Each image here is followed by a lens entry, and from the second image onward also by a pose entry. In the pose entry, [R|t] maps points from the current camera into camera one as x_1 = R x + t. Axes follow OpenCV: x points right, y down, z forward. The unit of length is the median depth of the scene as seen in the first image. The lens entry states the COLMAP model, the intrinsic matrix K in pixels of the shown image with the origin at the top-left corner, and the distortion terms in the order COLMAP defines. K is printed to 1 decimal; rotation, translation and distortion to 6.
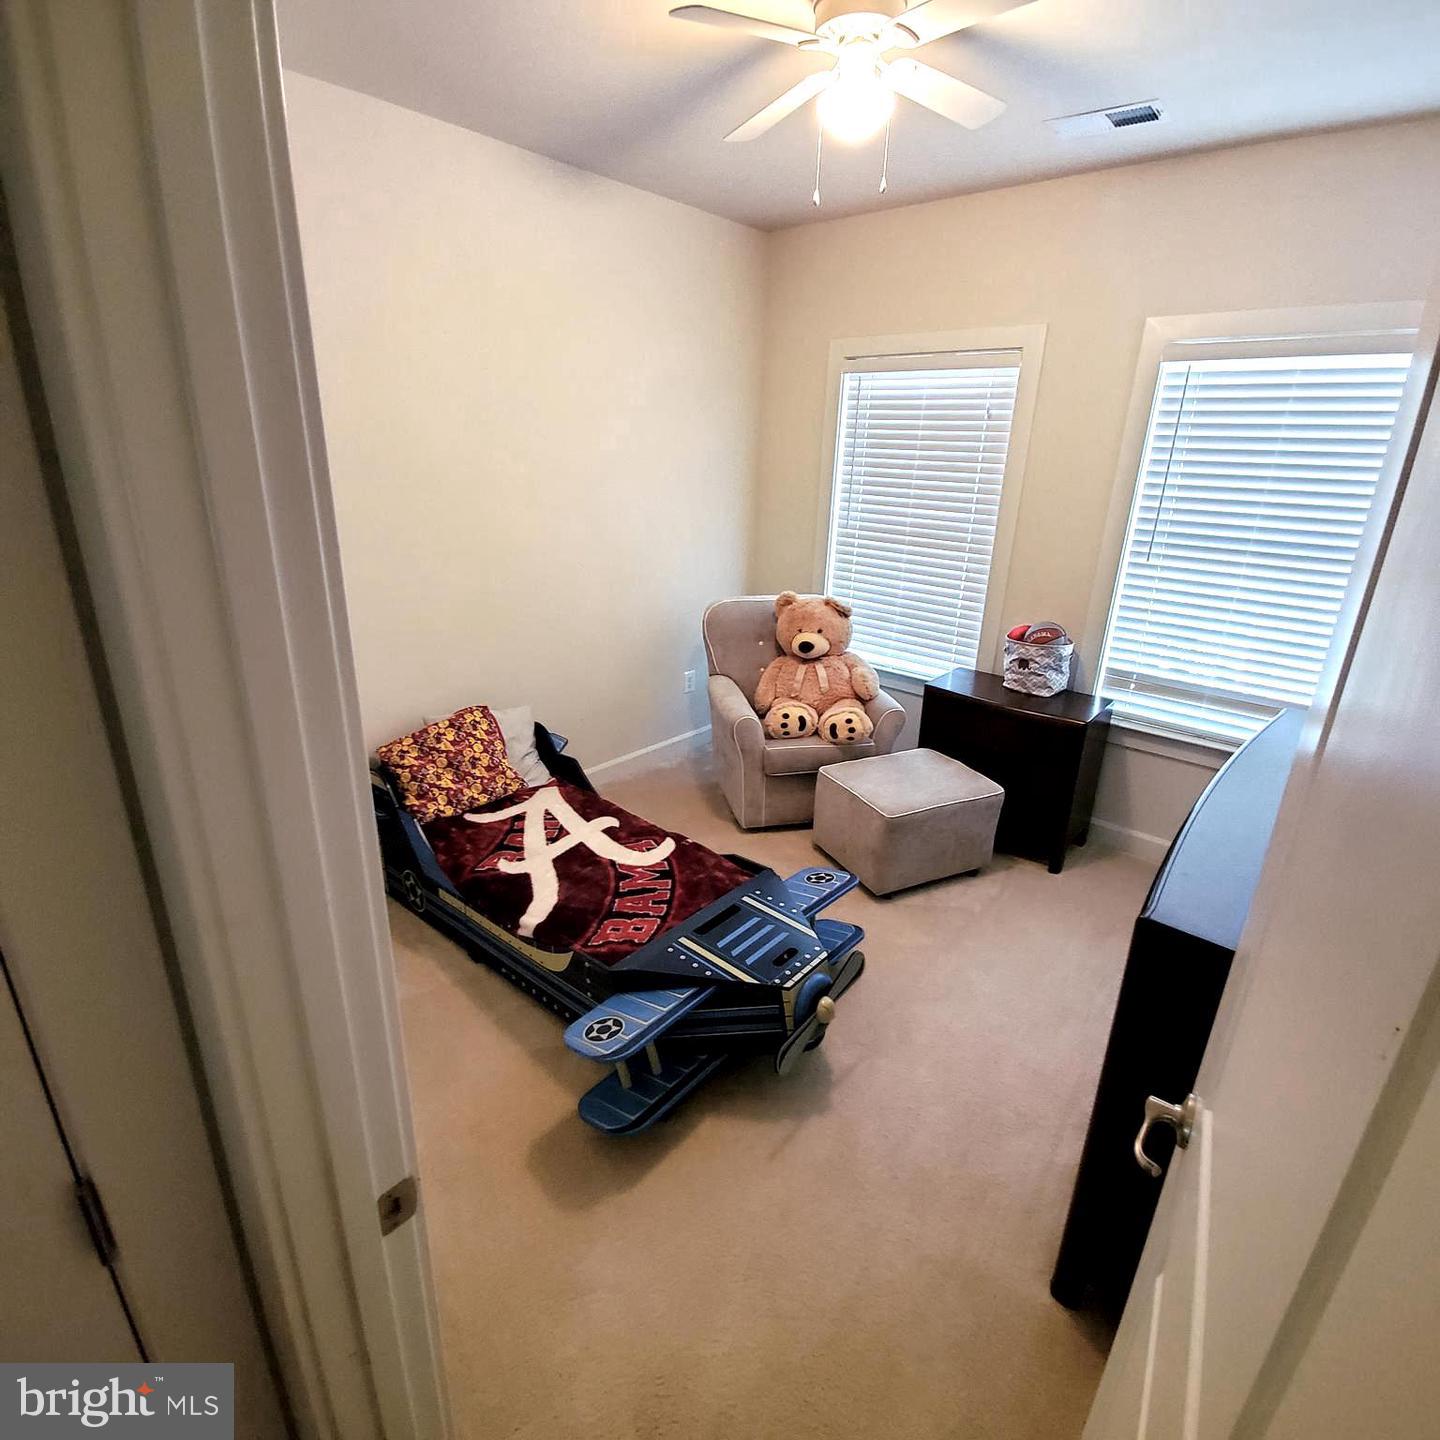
lens RADIAL K [[760.5, 0, 720.0], [0, 760.5, 720.0], [0, 0, 1]] dist [-0.000988, -0.003420]
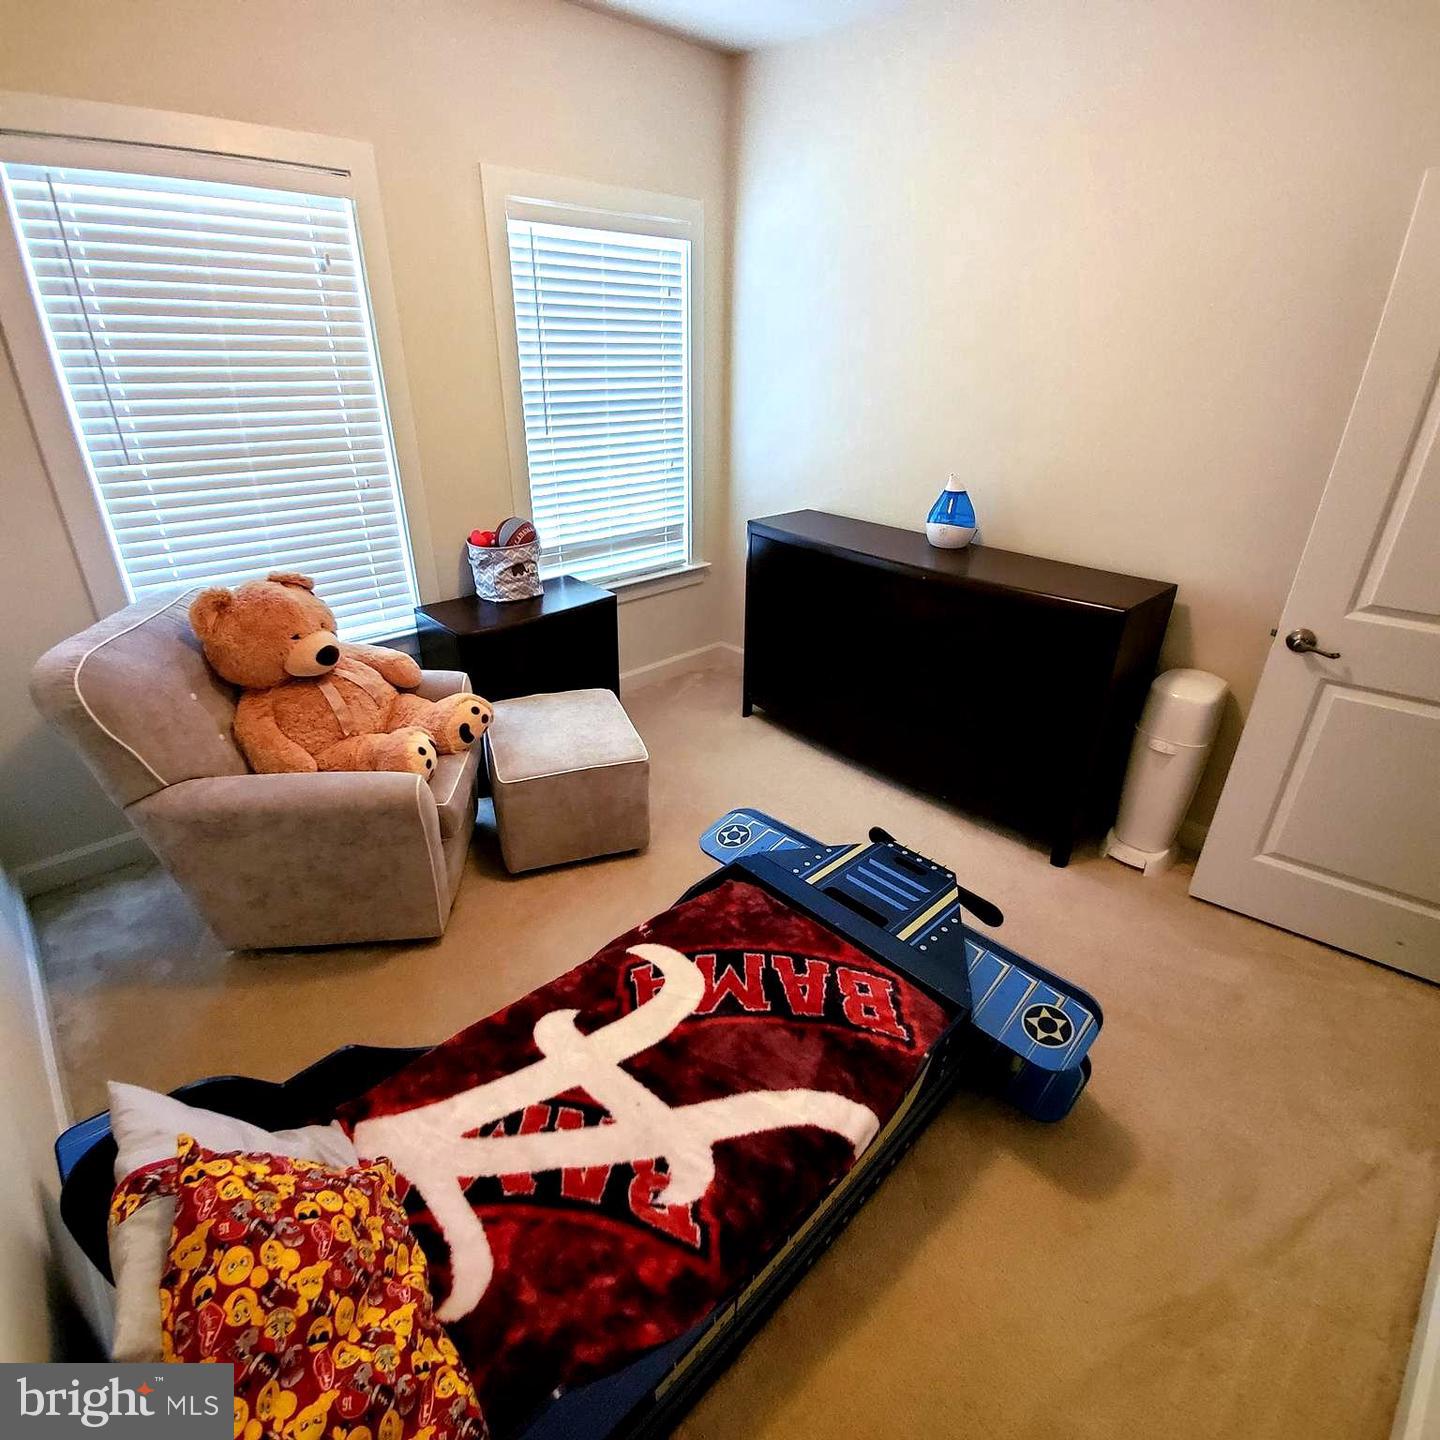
lens RADIAL K [[759.4, 0, 699.7], [0, 759.4, 717.4], [0, 0, 1]] dist [0.023366, -0.026263]
pose [[0.092152, -0.459699, 0.883281, -0.538774], [0.330365, 0.850925, 0.408393, -0.257691], [-0.939344, 0.254171, 0.230283, 0.730280]]
